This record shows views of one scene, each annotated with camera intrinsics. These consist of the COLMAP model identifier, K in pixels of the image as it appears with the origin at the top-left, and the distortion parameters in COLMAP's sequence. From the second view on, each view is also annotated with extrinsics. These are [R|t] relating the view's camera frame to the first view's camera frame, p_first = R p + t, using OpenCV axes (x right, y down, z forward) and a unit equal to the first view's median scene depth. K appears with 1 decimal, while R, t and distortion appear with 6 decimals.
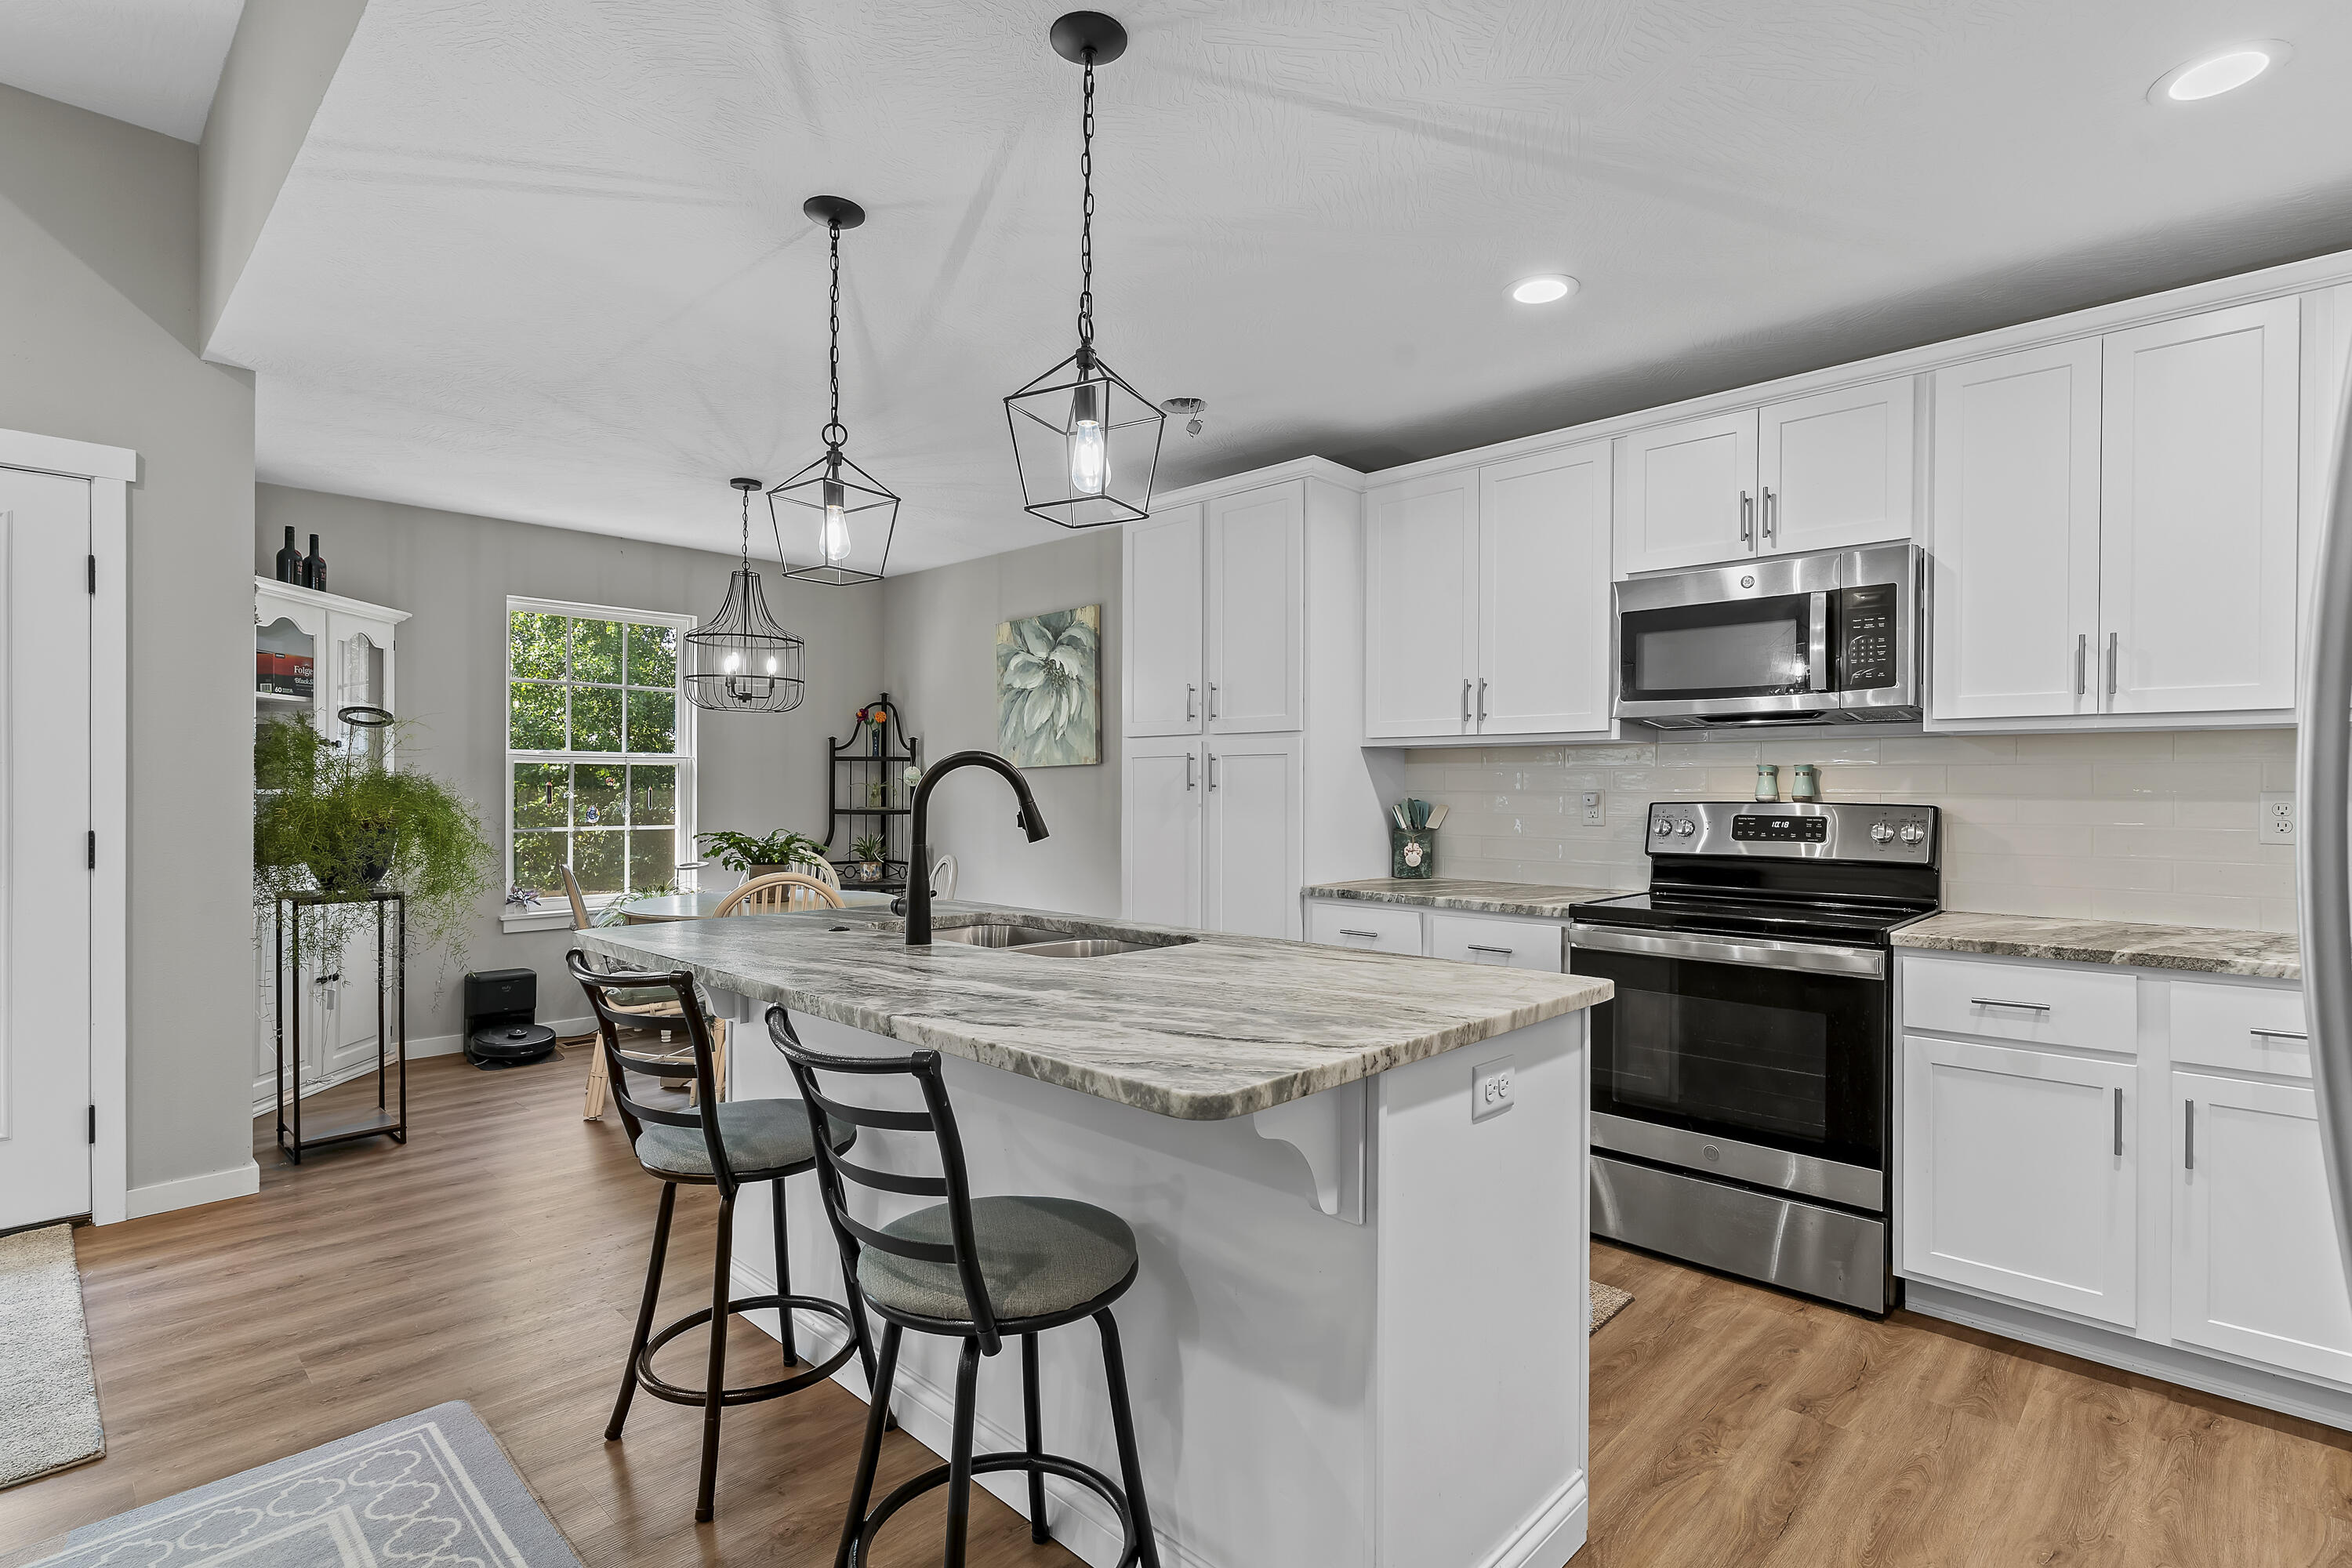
lens RADIAL K [[1164.1, 0, 1183.4], [0, 1164.1, 786.7], [0, 0, 1]] dist [-0.004077, -0.001510]
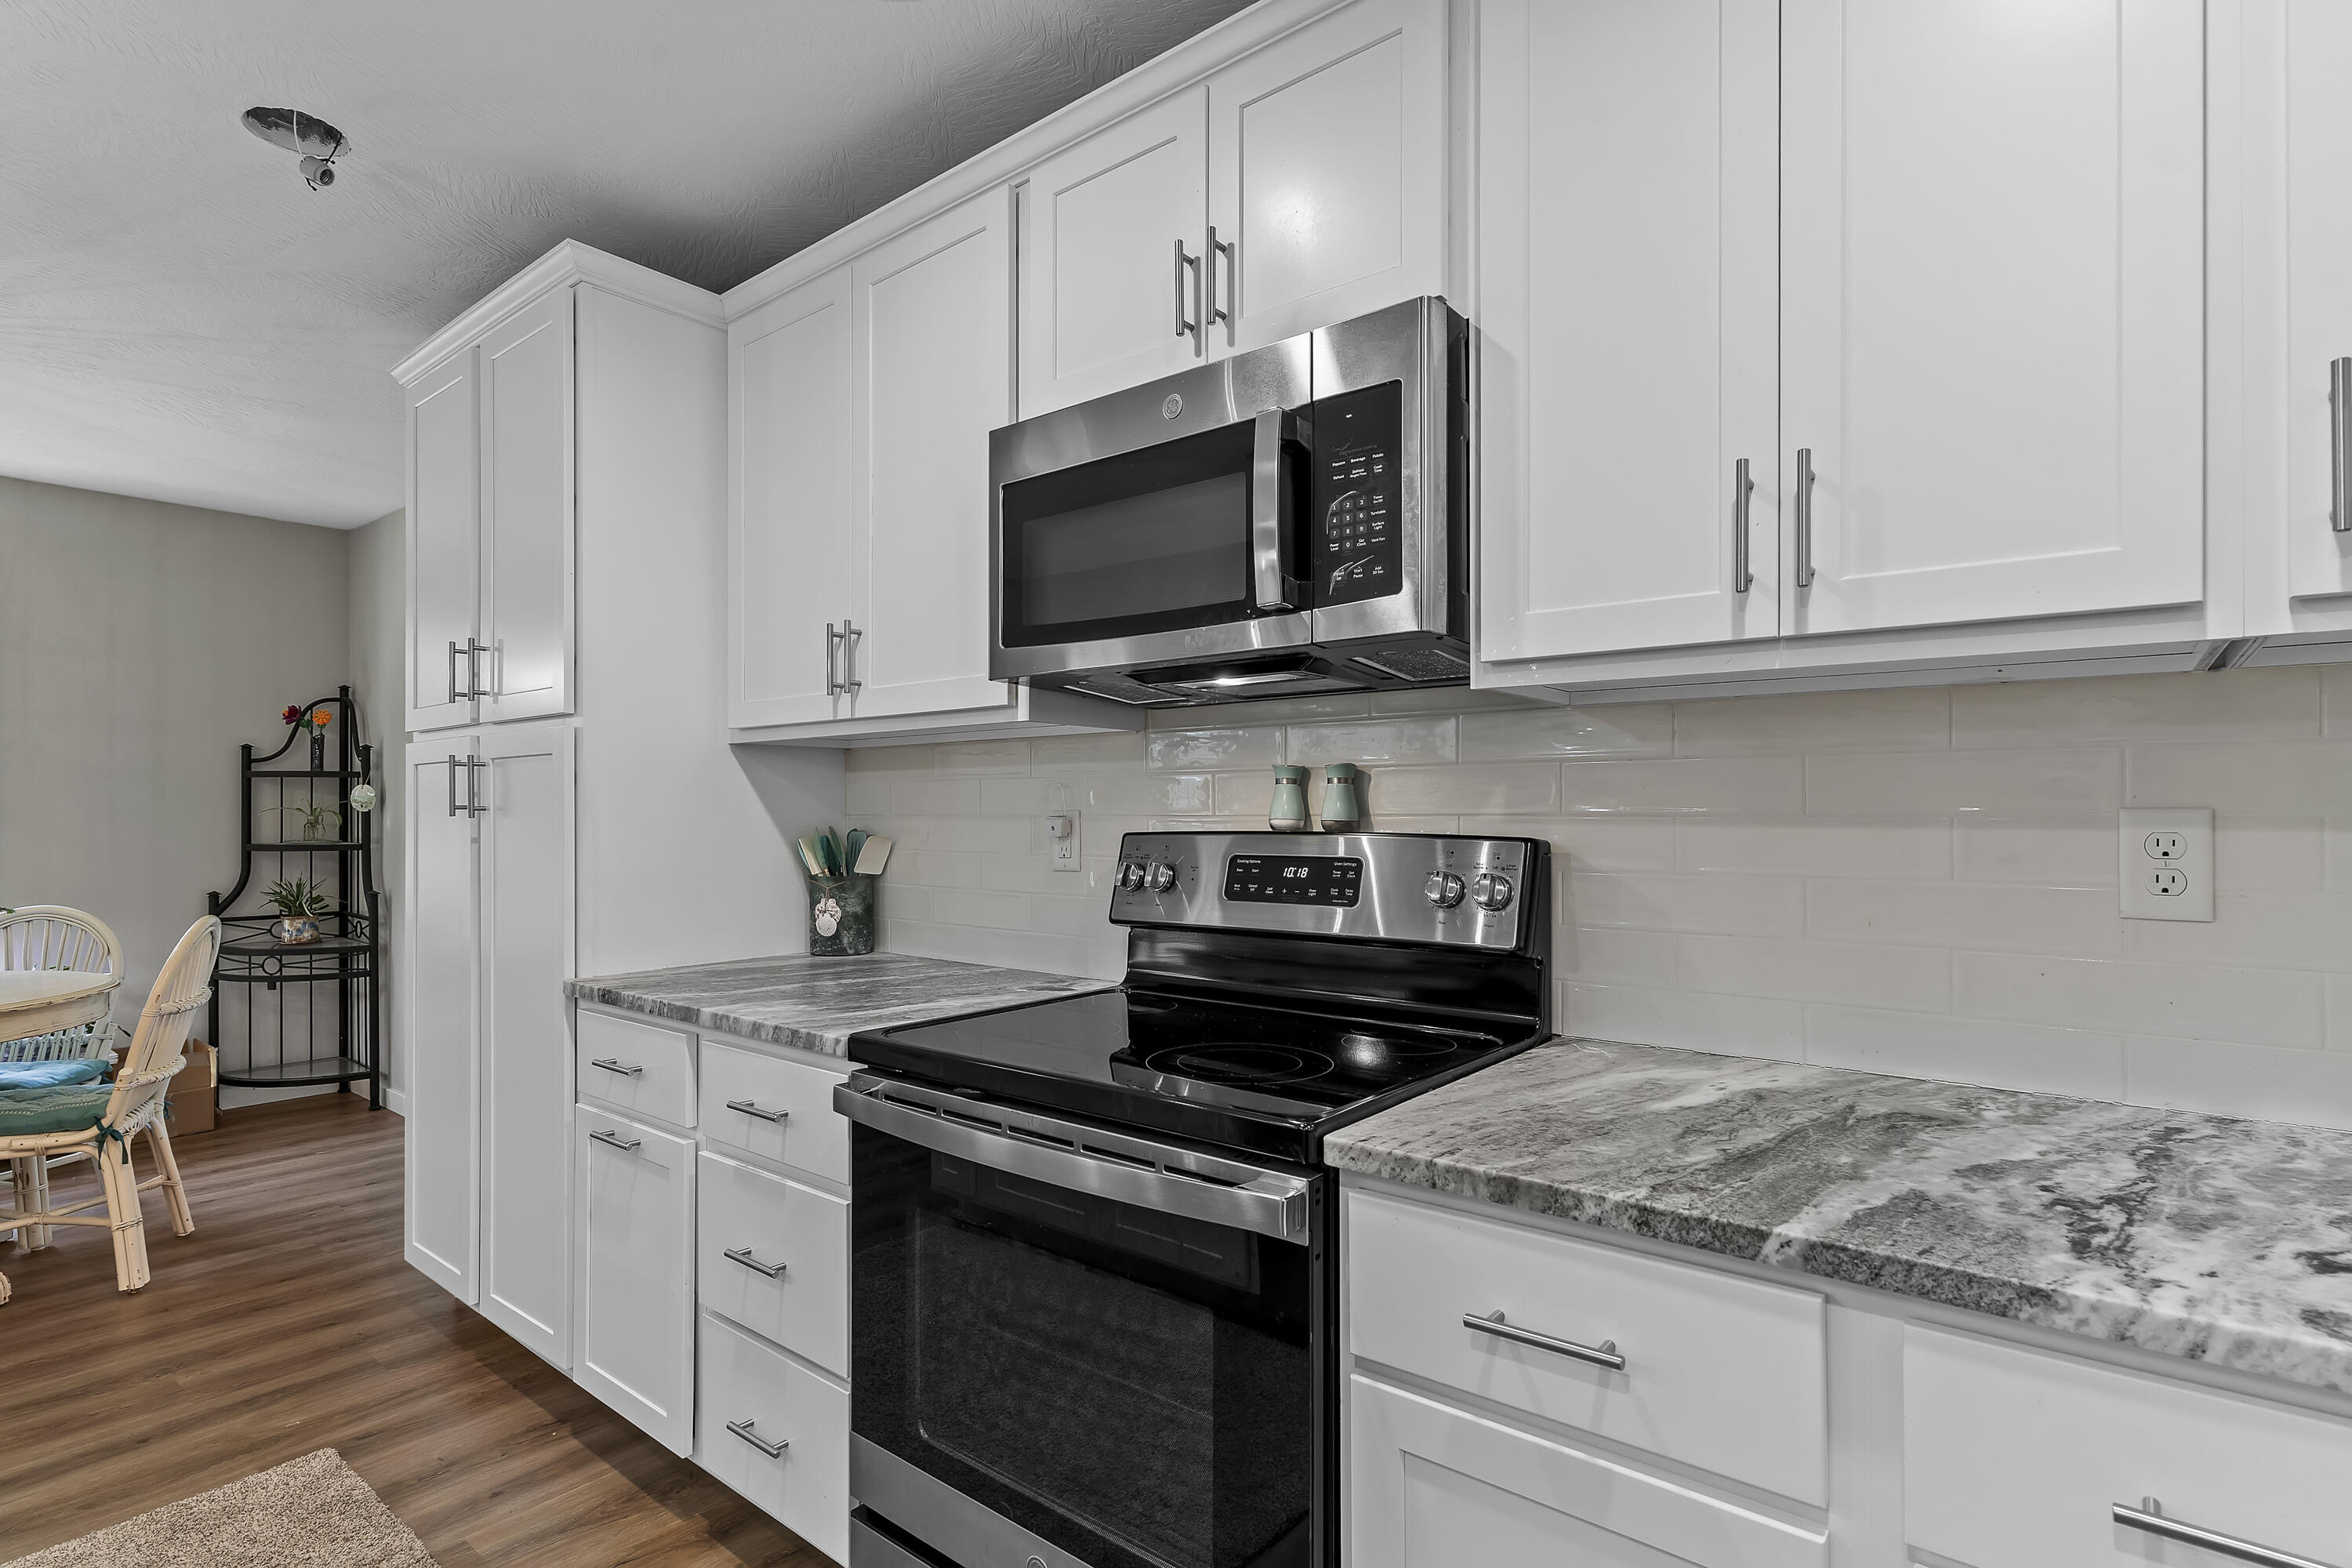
lens RADIAL K [[1164.1, 0, 1168.5], [0, 1164.1, 796.1], [0, 0, 1]] dist [-0.004077, -0.001510]
pose [[0.997408, -0.003423, 0.071867, 0.414929], [0.004404, 0.999899, -0.013496, 0.003535], [-0.071813, 0.013778, 0.997323, 0.453443]]
